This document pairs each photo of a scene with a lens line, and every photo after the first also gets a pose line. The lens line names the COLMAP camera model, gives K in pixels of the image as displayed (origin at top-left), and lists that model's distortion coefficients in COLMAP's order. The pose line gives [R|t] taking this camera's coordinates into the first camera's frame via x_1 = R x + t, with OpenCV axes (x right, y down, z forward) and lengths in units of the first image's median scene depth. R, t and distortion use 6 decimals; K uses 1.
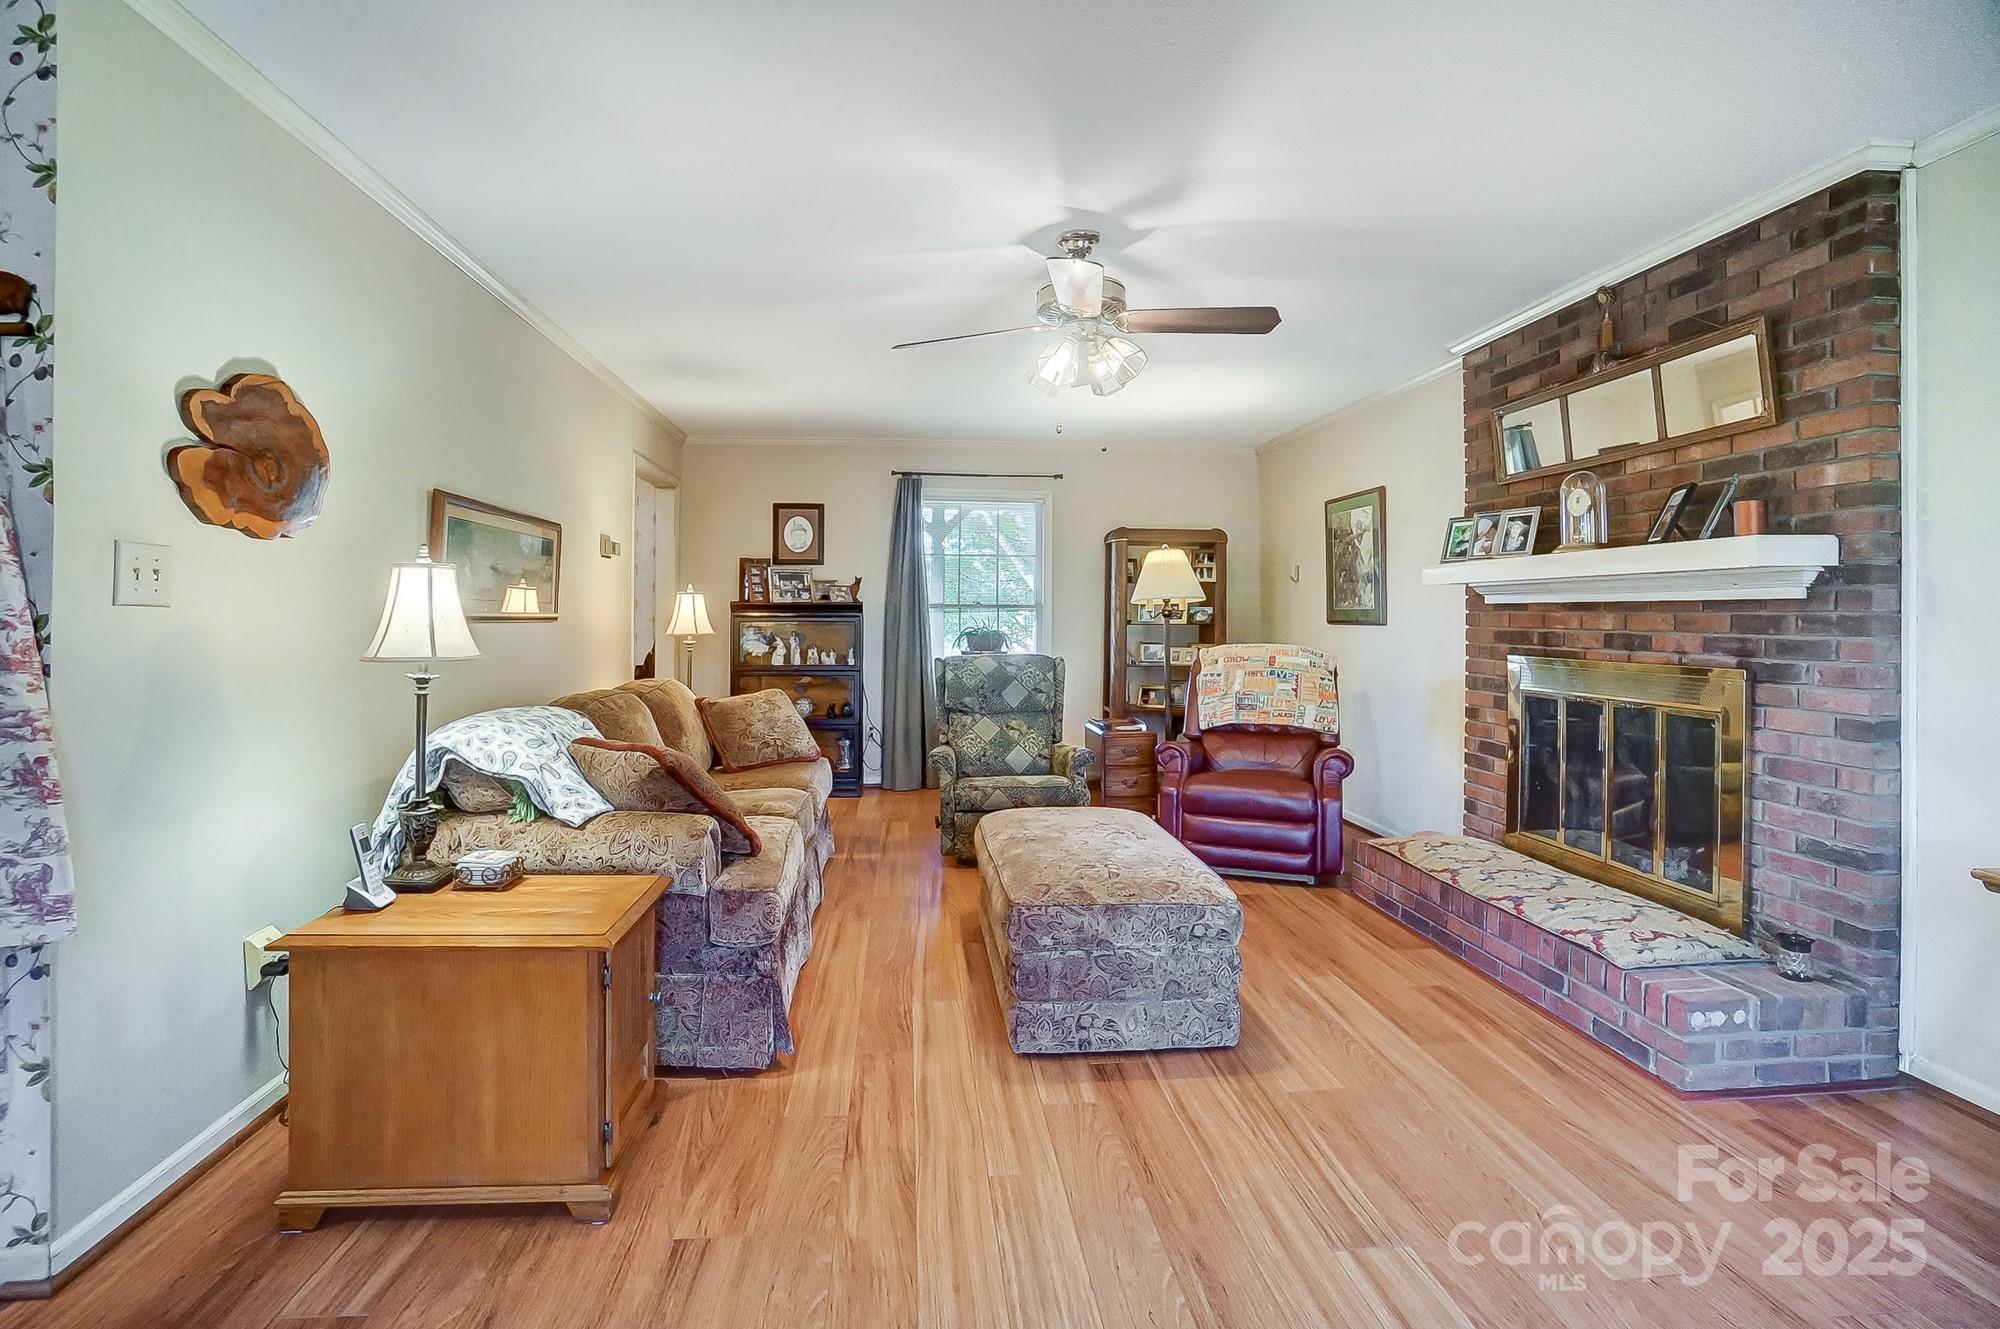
lens RADIAL K [[913.3, 0, 1009.8], [0, 913.3, 610.9], [0, 0, 1]] dist [-0.073913, 0.024249]
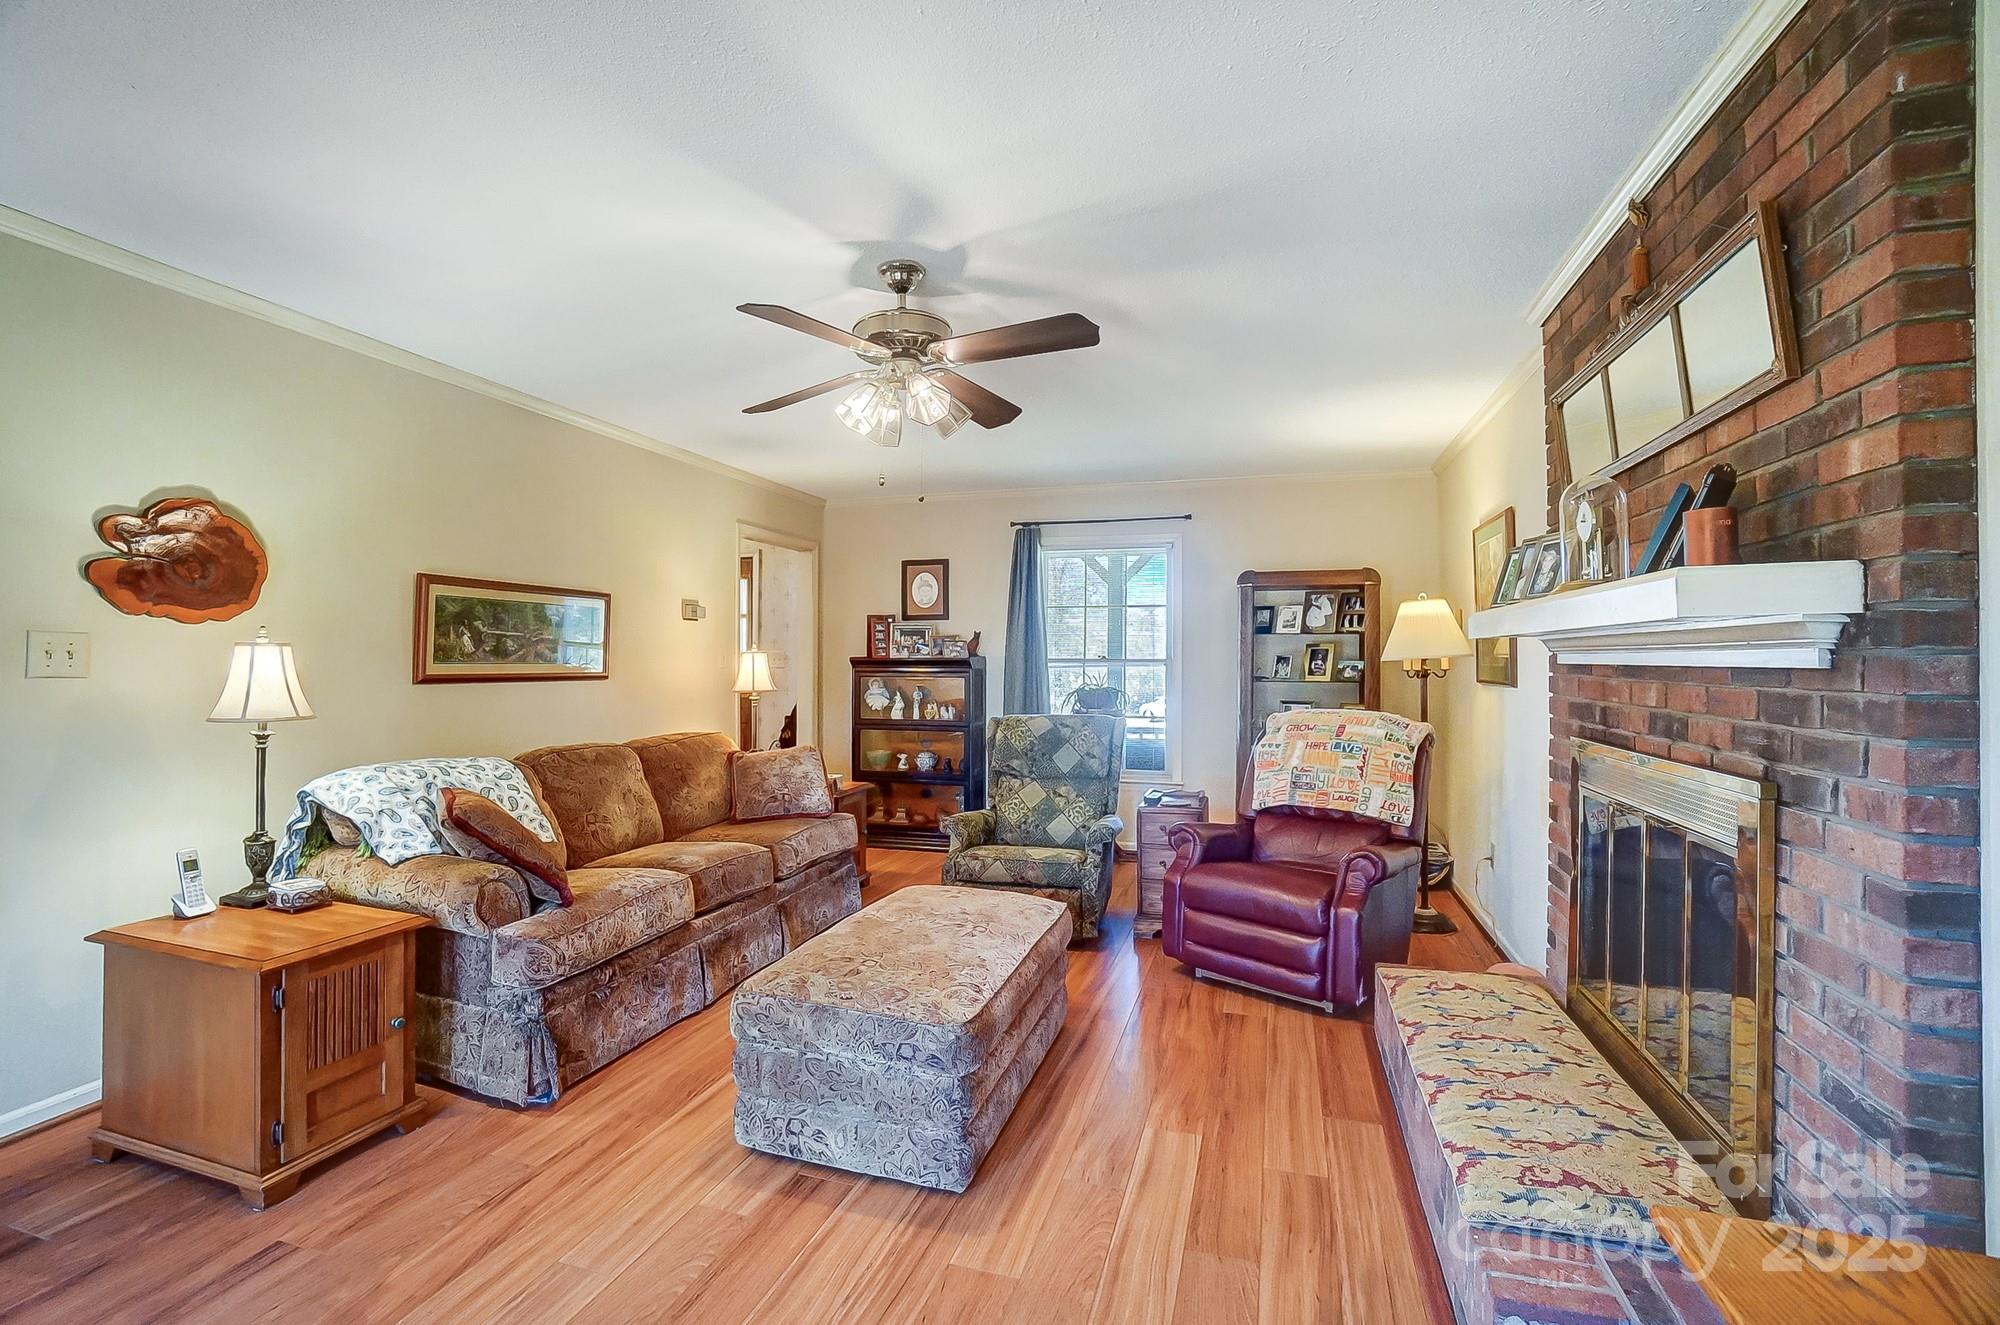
lens RADIAL K [[922.7, 0, 993.2], [0, 922.7, 653.3], [0, 0, 1]] dist [-0.075006, 0.025416]
pose [[0.915963, -0.004523, -0.401237, 0.539399], [0.003155, 0.999987, -0.004070, -0.020528], [0.401250, 0.002462, 0.915965, 0.195013]]
